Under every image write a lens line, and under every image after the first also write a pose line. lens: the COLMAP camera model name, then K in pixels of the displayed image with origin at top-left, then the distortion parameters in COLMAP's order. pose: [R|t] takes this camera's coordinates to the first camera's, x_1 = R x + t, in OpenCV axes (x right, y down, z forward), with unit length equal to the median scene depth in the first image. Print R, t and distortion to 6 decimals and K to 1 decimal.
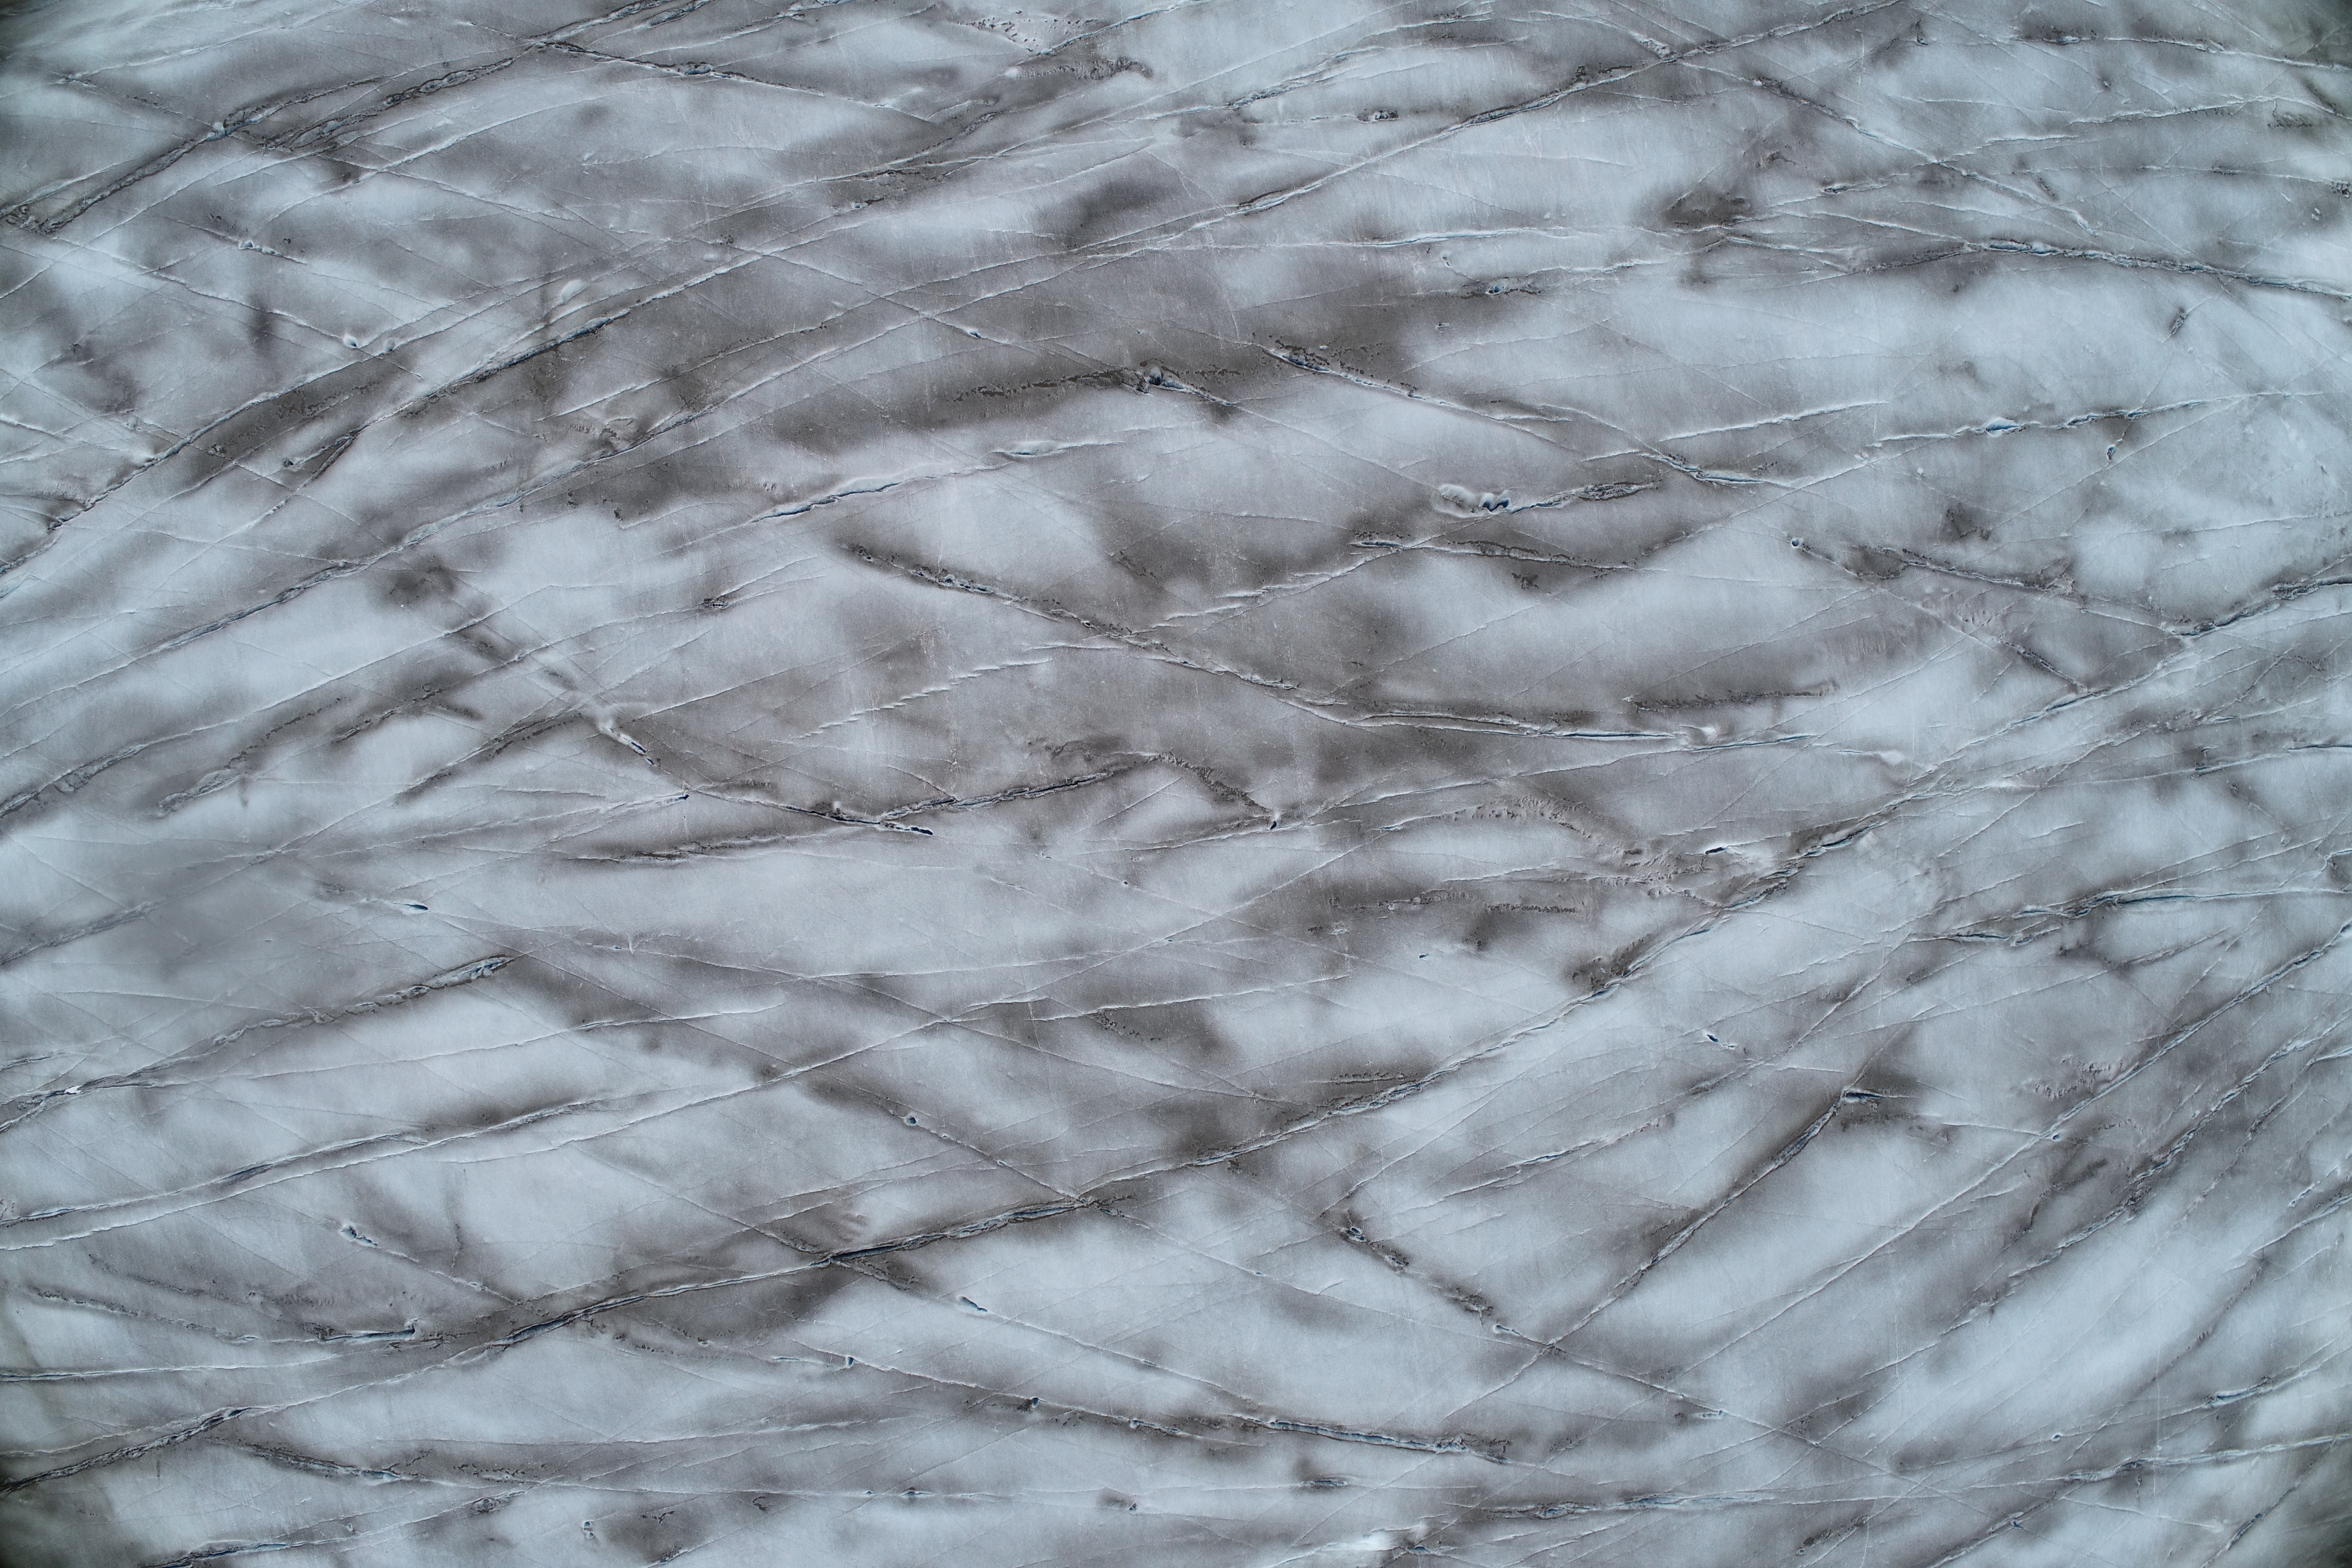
lens RADIAL K [[1559.8, 0, 1118.1], [0, 1559.8, 751.4], [0, 0, 1]] dist [-0.179250, 0.042527]
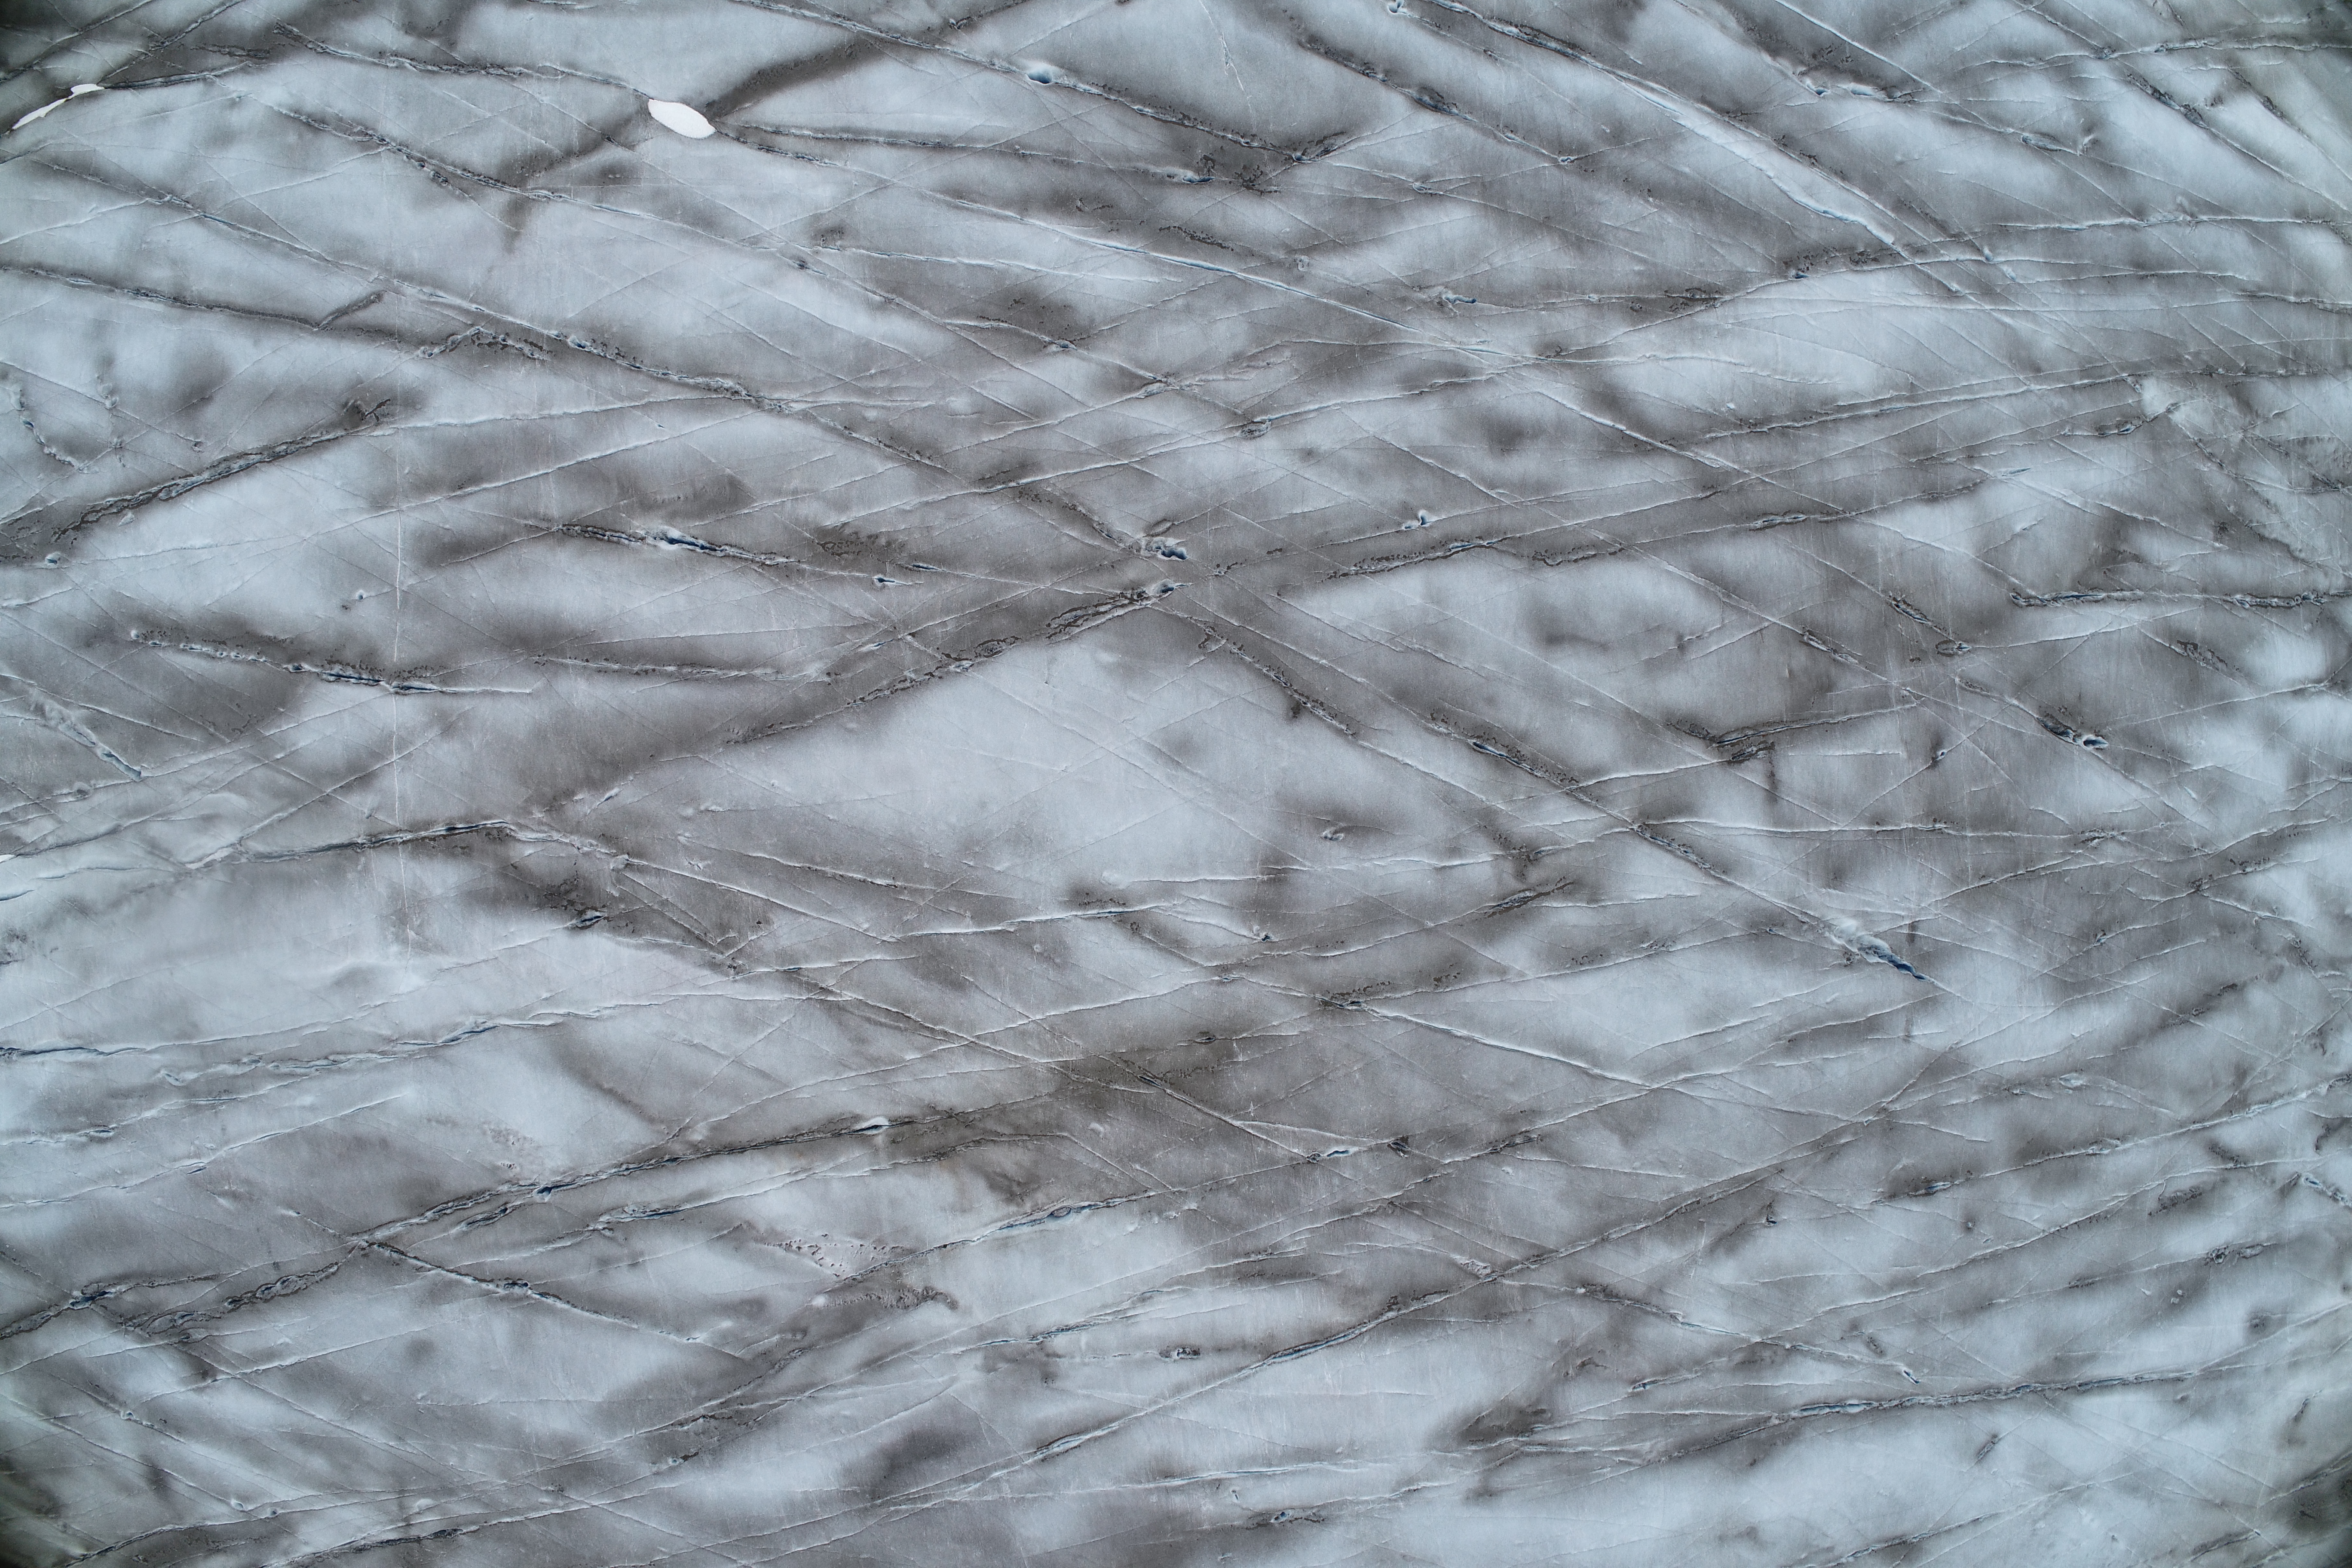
lens RADIAL K [[1559.8, 0, 1104.6], [0, 1559.8, 785.9], [0, 0, 1]] dist [-0.179250, 0.042527]
pose [[0.999363, 0.025629, -0.024845, 0.140725], [-0.021963, 0.990186, 0.138020, -0.957958], [0.028139, -0.137387, 0.990118, 0.041362]]
